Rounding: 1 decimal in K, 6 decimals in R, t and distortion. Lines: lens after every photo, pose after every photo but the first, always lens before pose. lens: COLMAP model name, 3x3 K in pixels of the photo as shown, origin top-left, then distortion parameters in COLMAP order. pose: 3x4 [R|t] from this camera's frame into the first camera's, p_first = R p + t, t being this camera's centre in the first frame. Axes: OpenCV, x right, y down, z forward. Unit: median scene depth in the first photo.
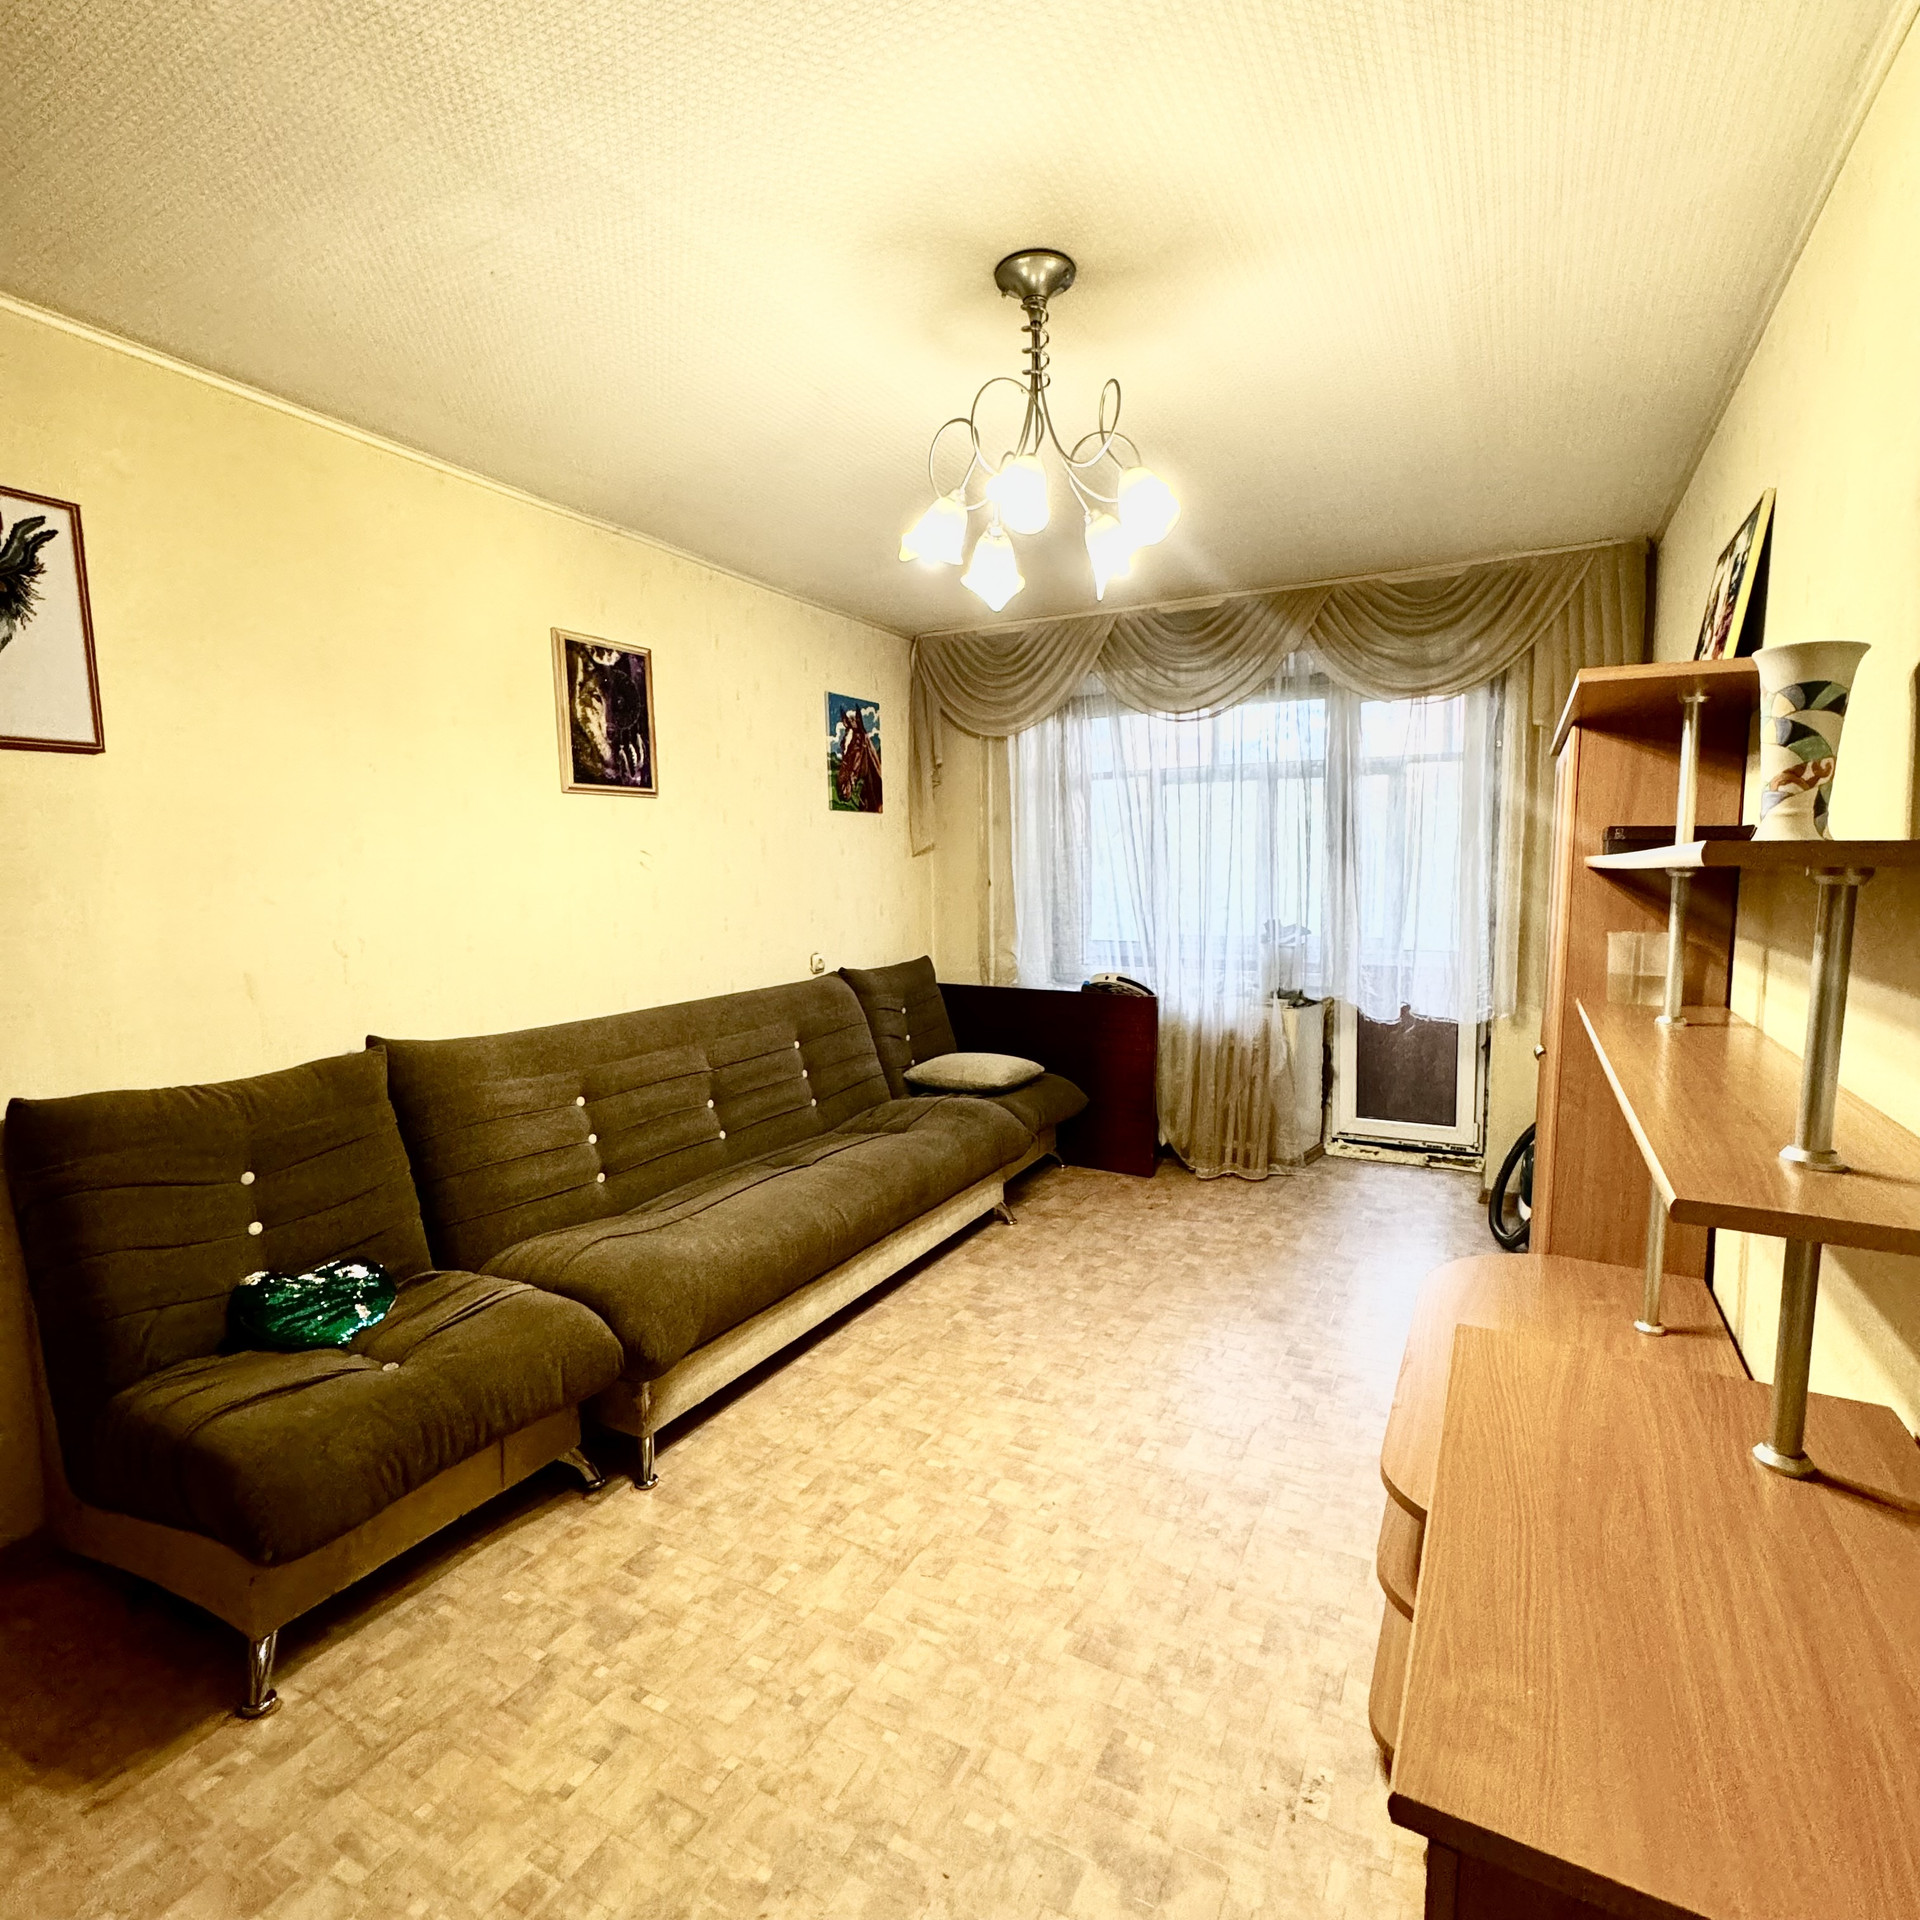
lens RADIAL K [[1006.2, 0, 966.3], [0, 1006.2, 965.8], [0, 0, 1]] dist [-0.002400, -0.000145]
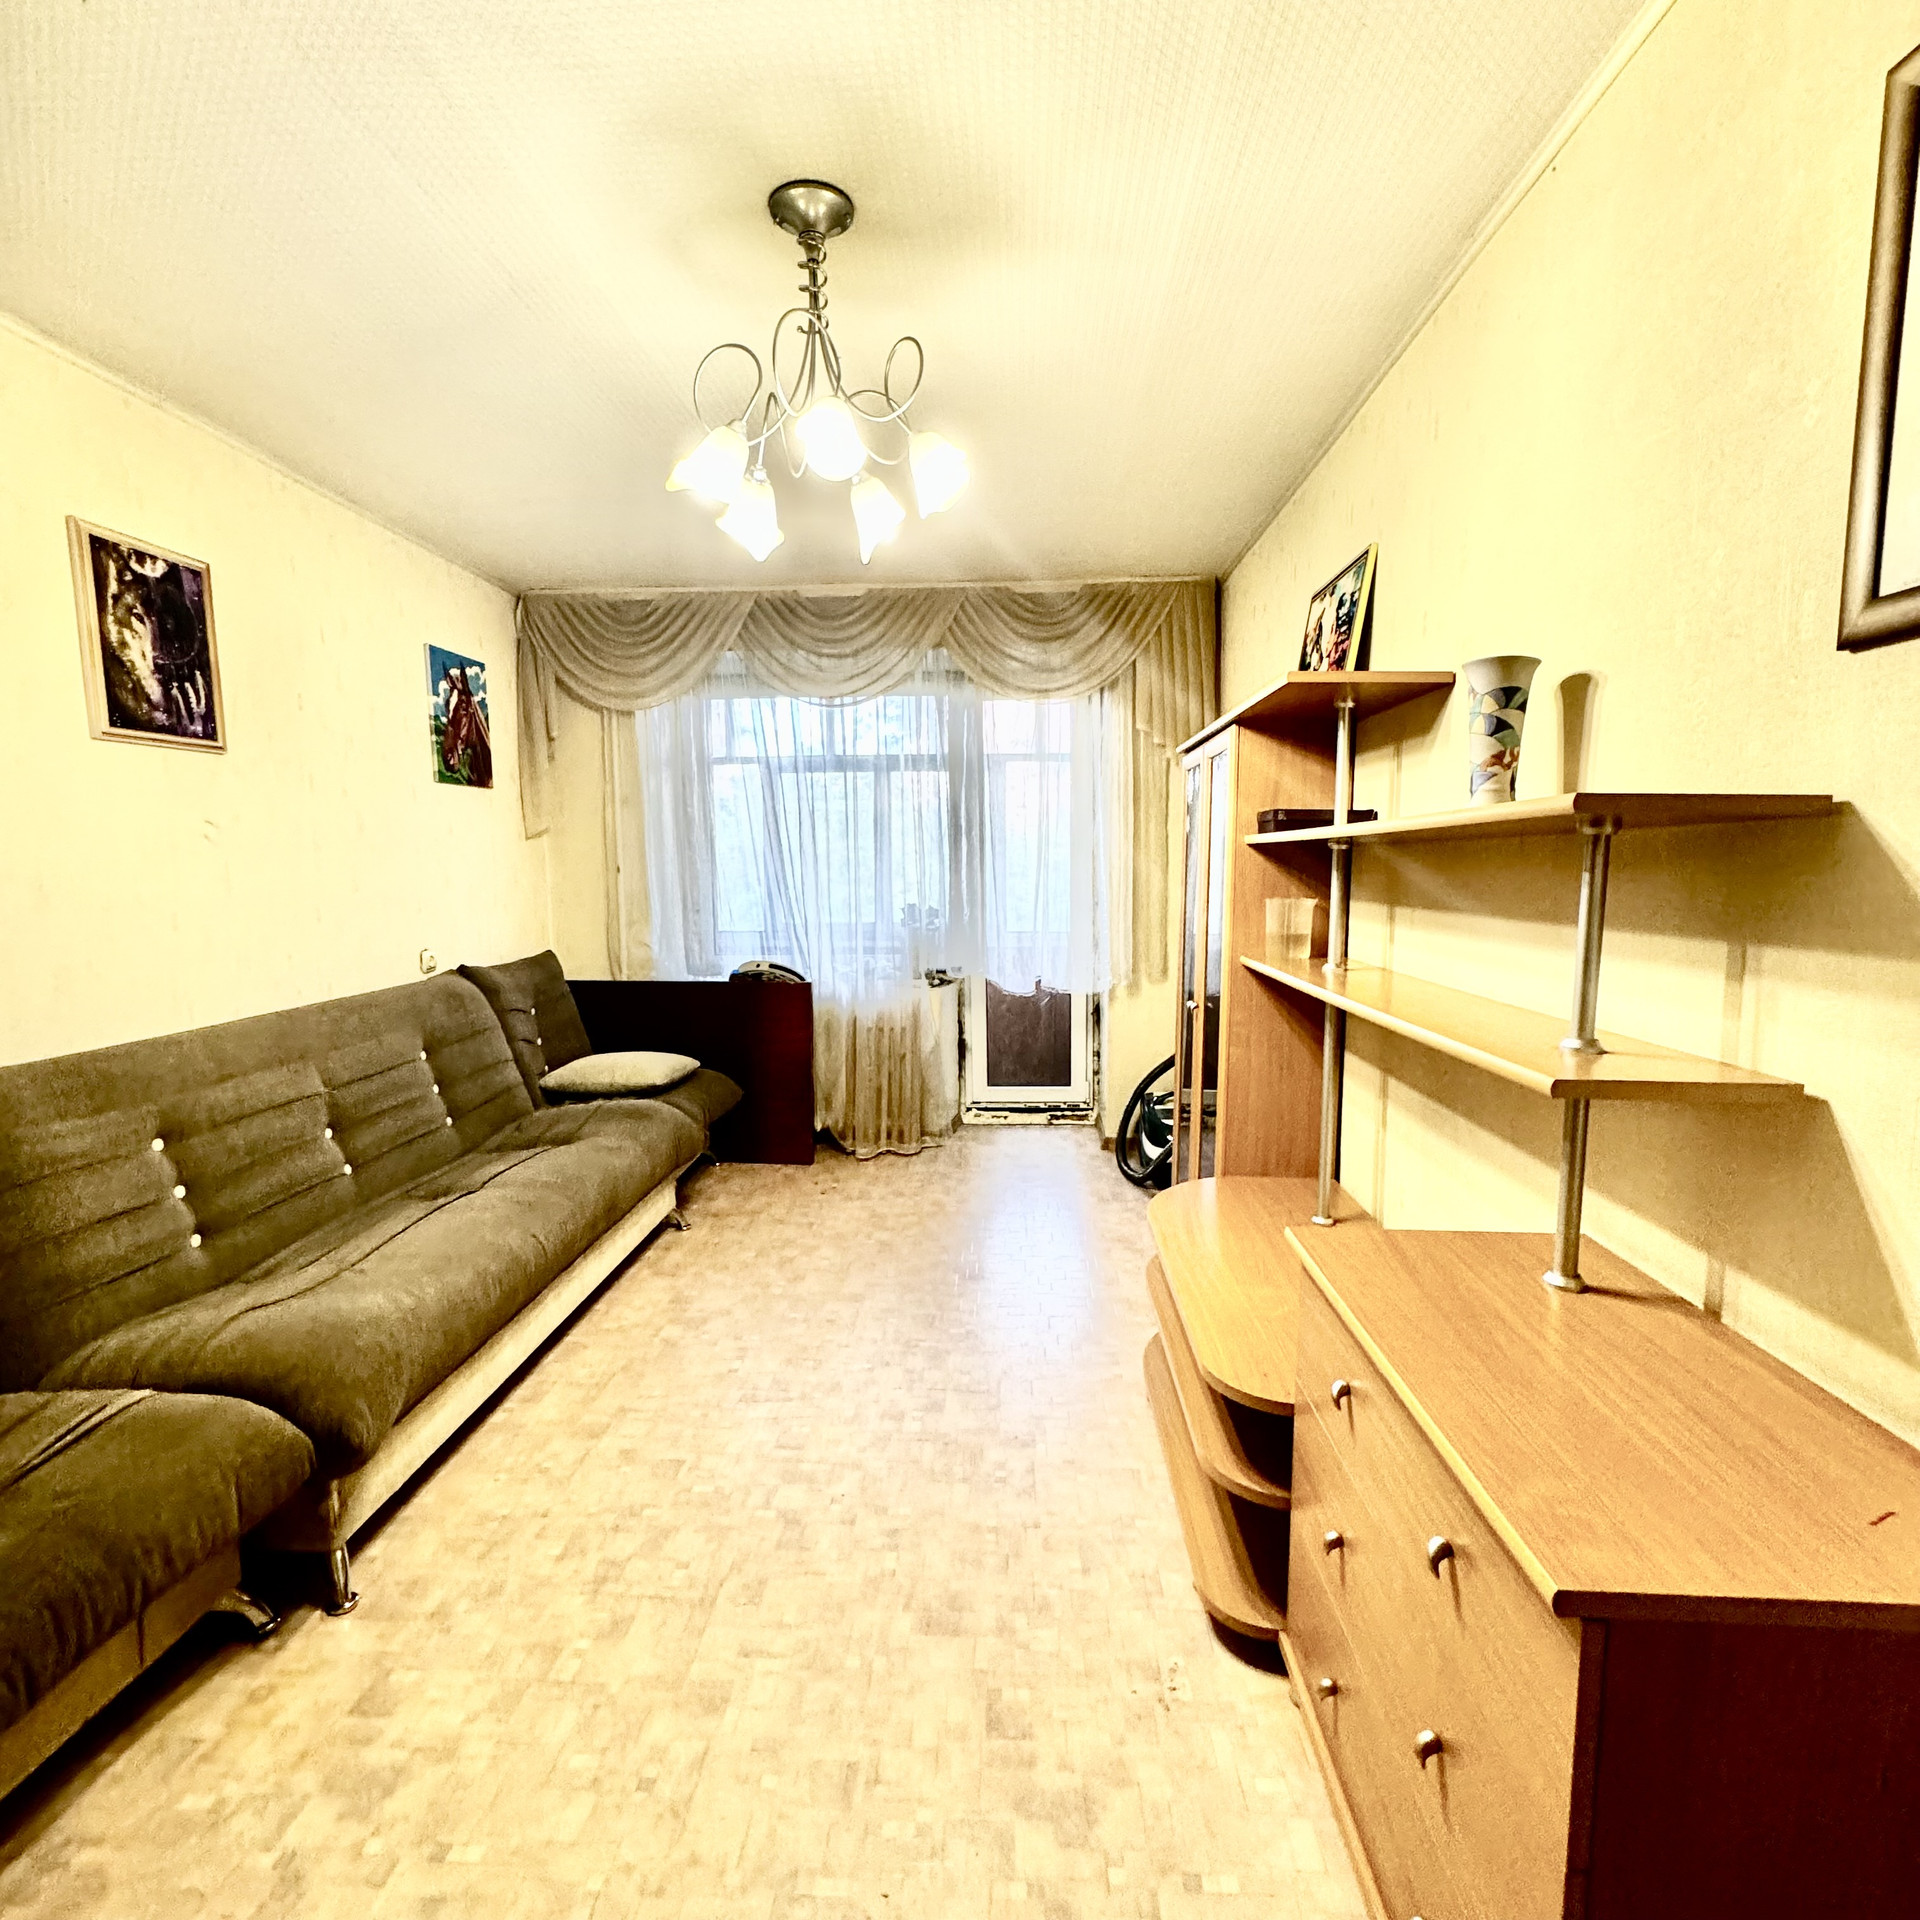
lens RADIAL K [[1006.2, 0, 959.0], [0, 1006.2, 965.1], [0, 0, 1]] dist [-0.002400, -0.000145]
pose [[0.905392, -0.038898, 0.422791, -0.164611], [0.038441, 0.999215, 0.009611, 0.016484], [-0.422832, 0.007551, 0.906176, 0.059269]]
